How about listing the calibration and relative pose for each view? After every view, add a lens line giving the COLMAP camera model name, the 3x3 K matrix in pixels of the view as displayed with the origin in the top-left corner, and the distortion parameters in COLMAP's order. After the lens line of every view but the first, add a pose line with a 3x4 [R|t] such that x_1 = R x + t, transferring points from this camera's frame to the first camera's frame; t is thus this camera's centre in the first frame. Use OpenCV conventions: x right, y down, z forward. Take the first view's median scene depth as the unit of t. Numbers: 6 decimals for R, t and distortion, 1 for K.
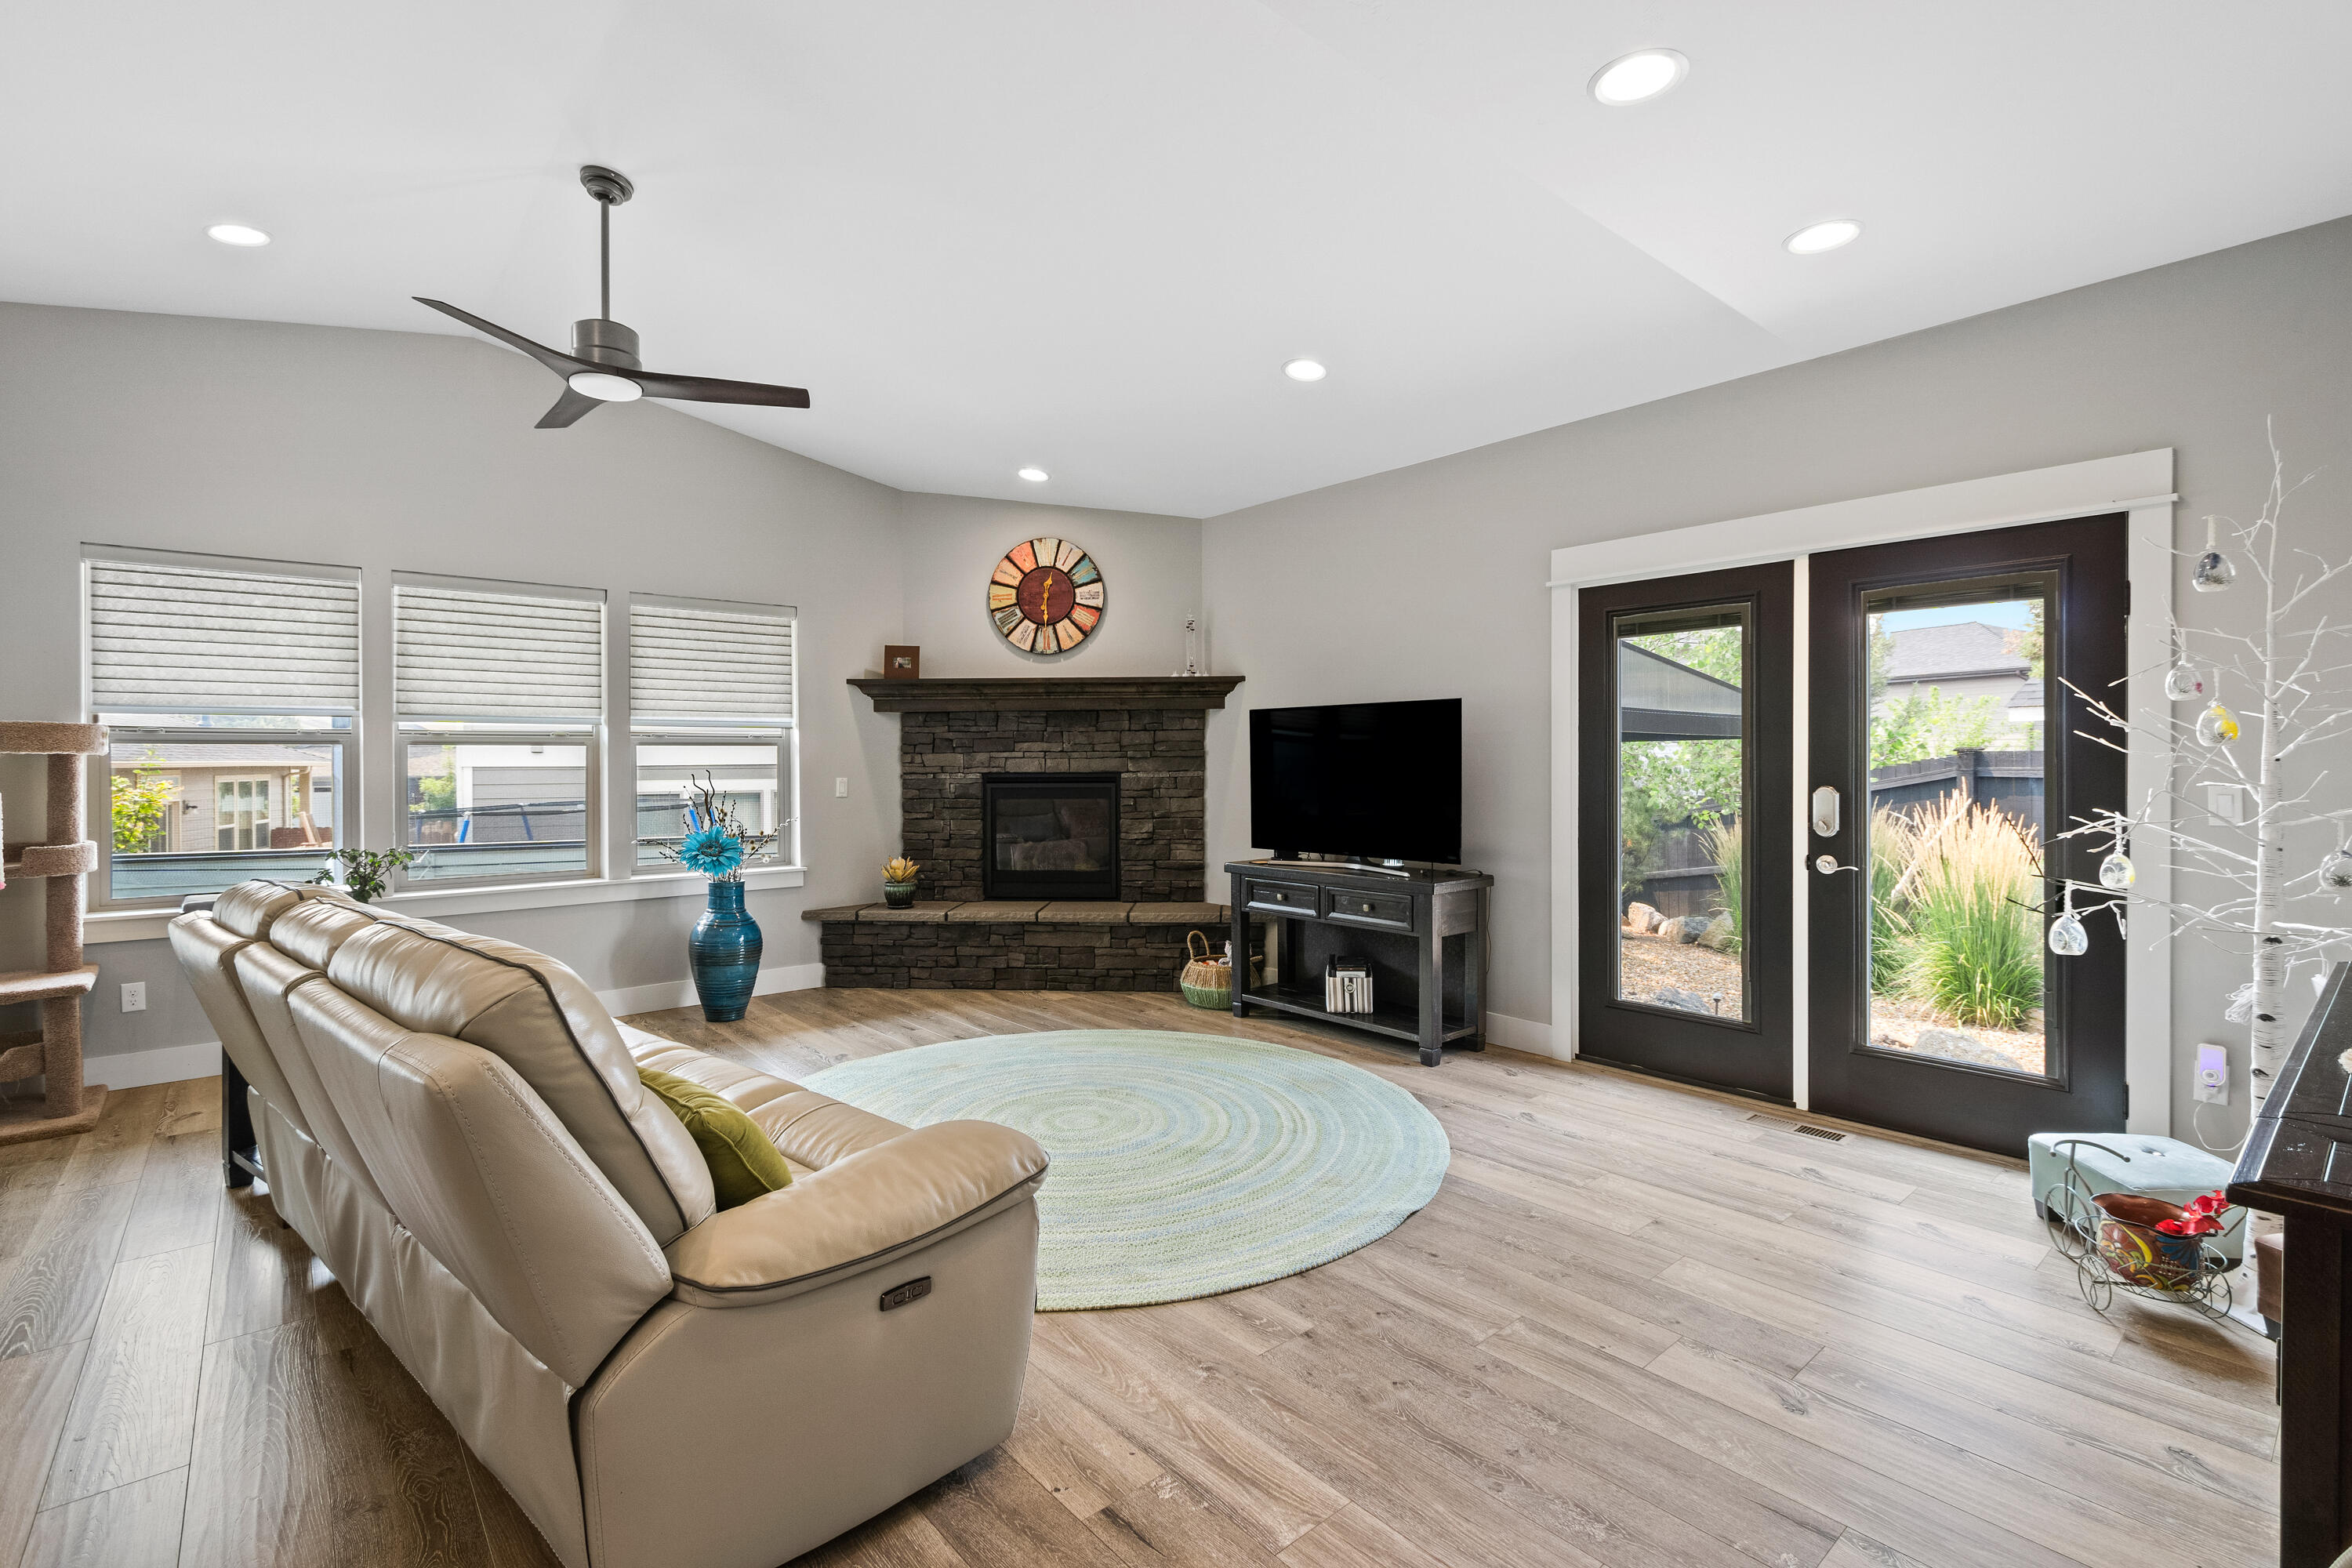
lens RADIAL K [[1057.8, 0, 1166.9], [0, 1057.8, 760.6], [0, 0, 1]] dist [0.002525, -0.000814]
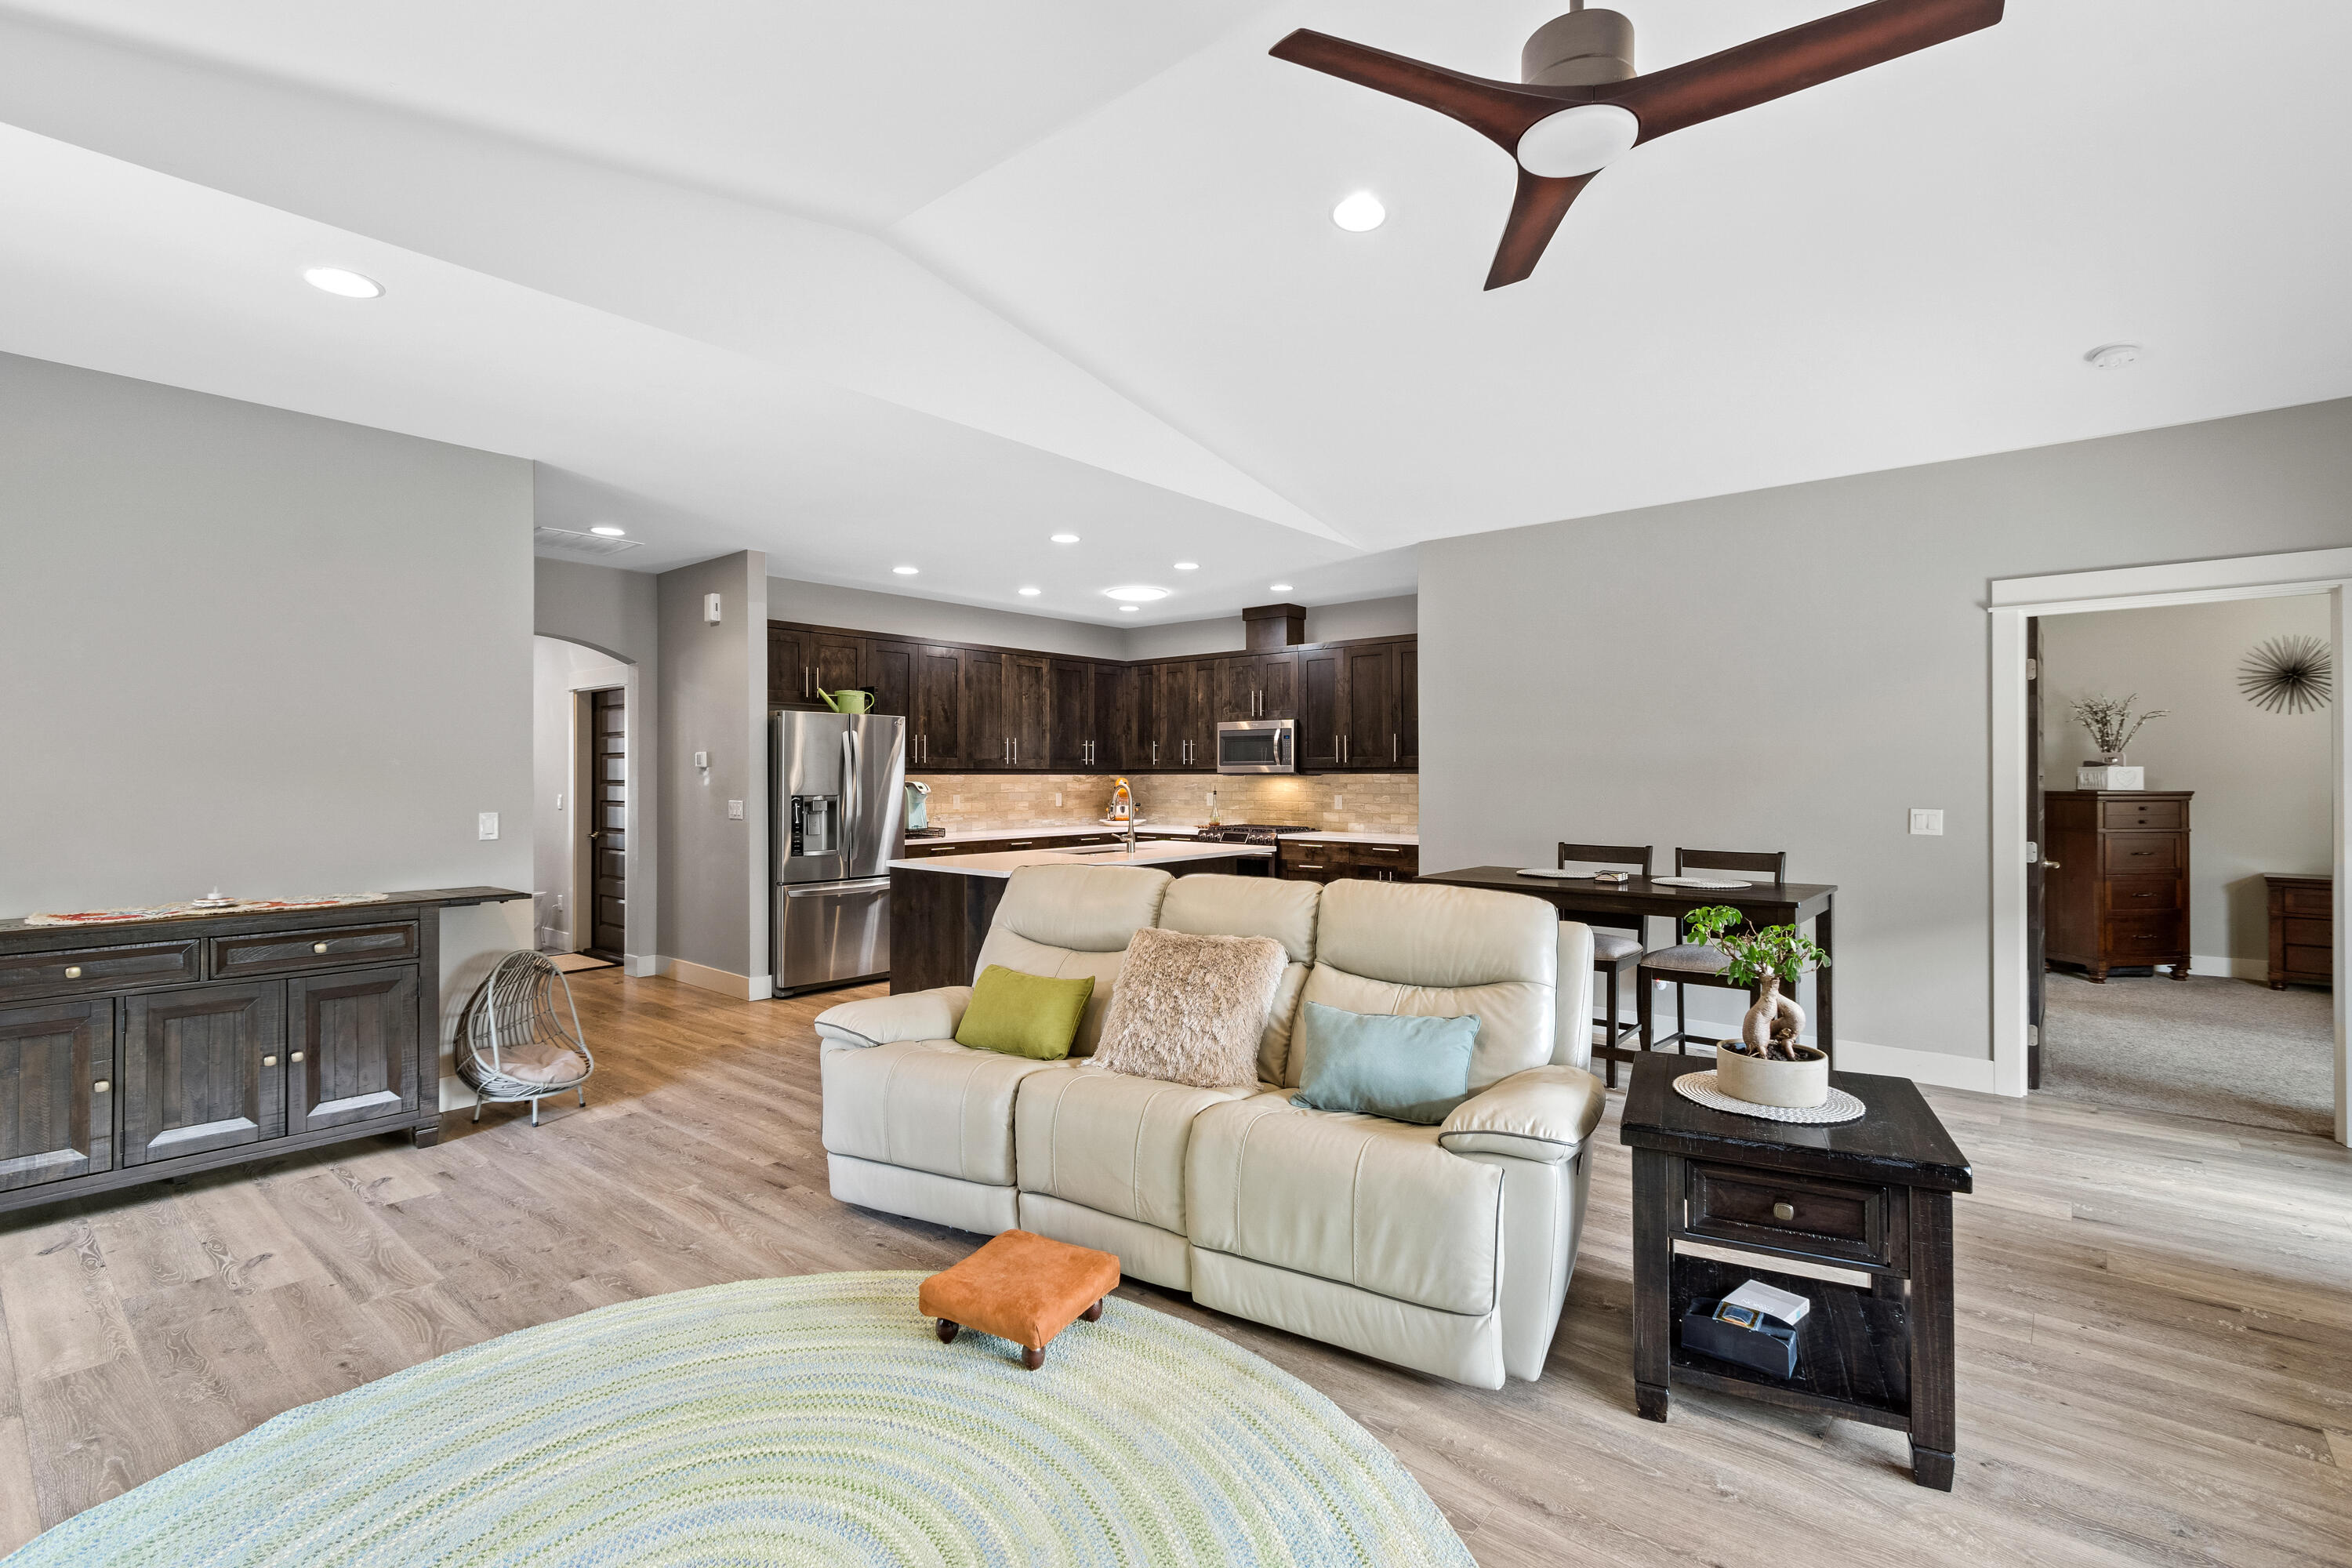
lens RADIAL K [[1057.8, 0, 1158.1], [0, 1057.8, 762.4], [0, 0, 1]] dist [0.002525, -0.000814]
pose [[-0.987641, 0.003926, -0.156683, -0.148072], [0.005774, 0.999919, -0.011340, -0.010314], [0.156626, -0.012104, -0.987584, 1.045050]]
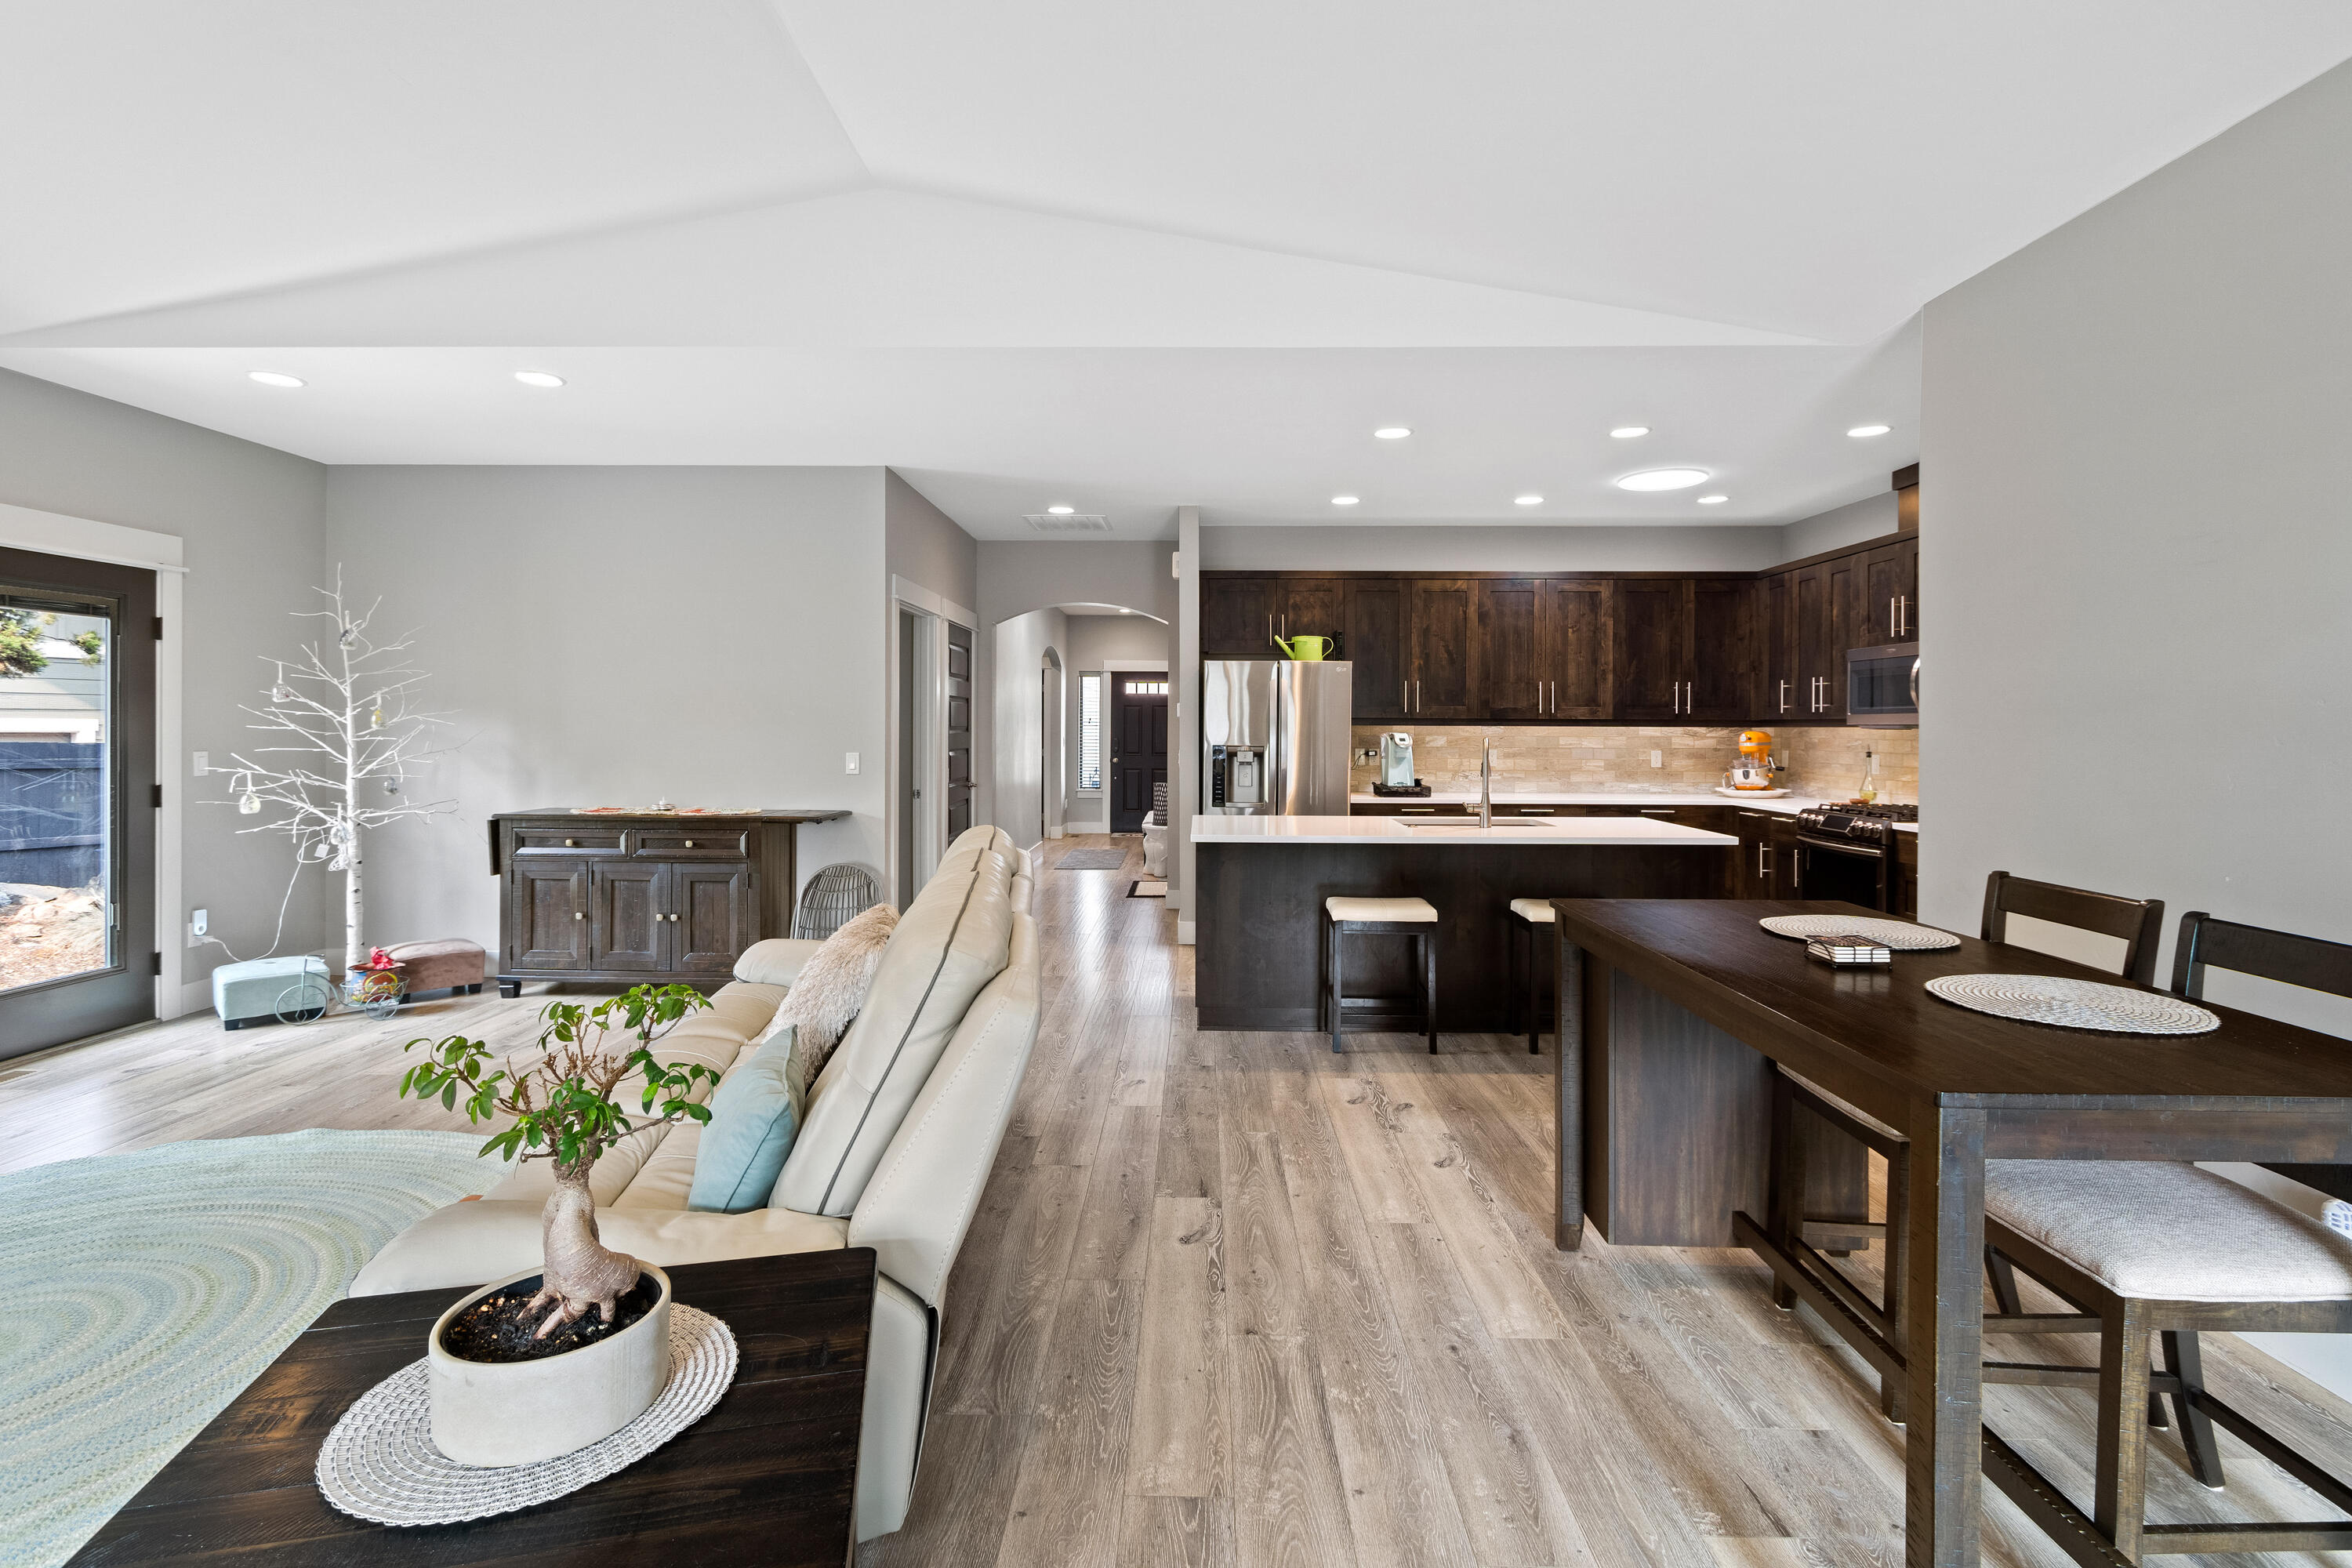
lens RADIAL K [[1057.8, 0, 1183.6], [0, 1057.8, 727.0], [0, 0, 1]] dist [0.002525, -0.000814]
pose [[-0.752282, 0.000127, 0.658841, -0.712393], [-0.000994, 0.999999, -0.001327, -0.007930], [-0.658841, -0.001654, -0.752281, 0.710950]]
